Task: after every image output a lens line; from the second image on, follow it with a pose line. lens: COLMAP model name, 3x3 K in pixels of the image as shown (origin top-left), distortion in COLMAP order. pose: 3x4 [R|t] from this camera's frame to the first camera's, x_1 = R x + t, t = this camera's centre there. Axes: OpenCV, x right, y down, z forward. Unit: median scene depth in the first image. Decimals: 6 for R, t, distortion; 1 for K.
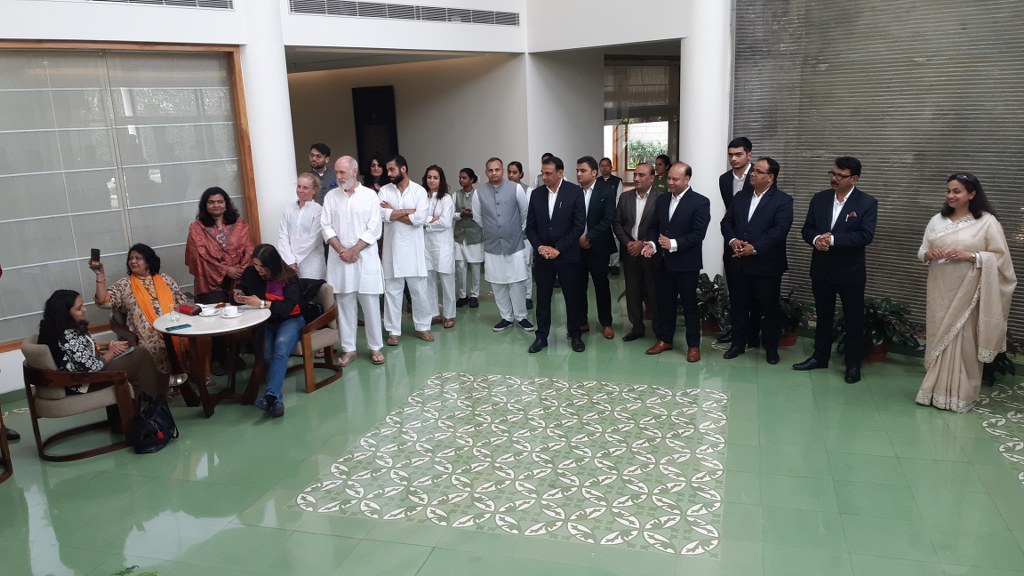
lens RADIAL K [[803.9, 0, 514.6], [0, 803.9, 286.0], [0, 0, 1]] dist [0.076036, -0.118814]
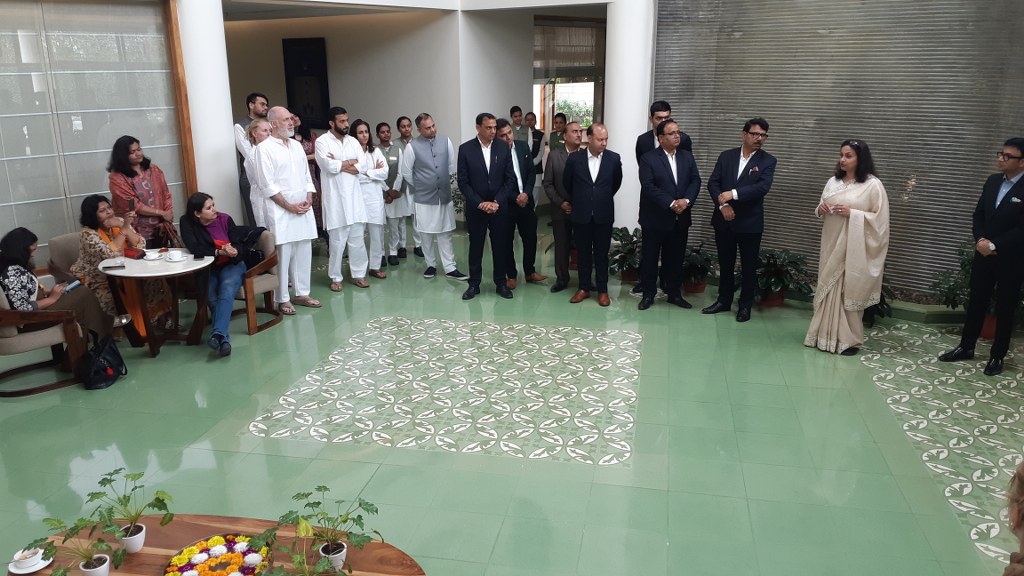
lens RADIAL K [[807.0, 0, 512.0], [0, 807.0, 288.0], [0, 0, 1]] dist [0.110368, -0.186195]
pose [[0.995897, 0.005562, 0.090326, -0.015031], [-0.010237, 0.998627, 0.051374, 0.014495], [-0.089916, -0.052088, 0.994586, -0.081929]]
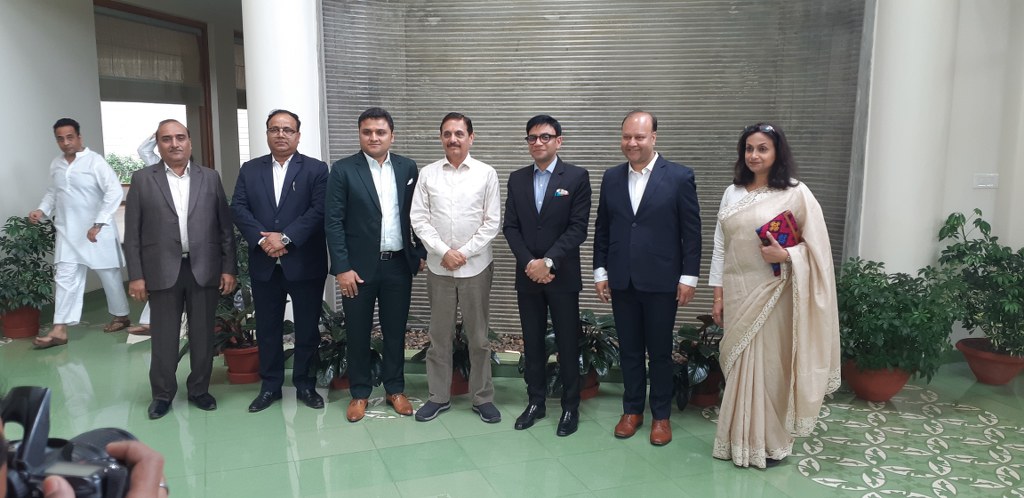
lens RADIAL K [[829.0, 0, 511.6], [0, 829.0, 251.8], [0, 0, 1]] dist [0.129071, -0.315171]
pose [[0.812747, -0.051739, 0.580315, -0.039986], [0.099684, 0.993711, -0.051013, -0.006392], [-0.574026, 0.099309, 0.812793, 0.439000]]
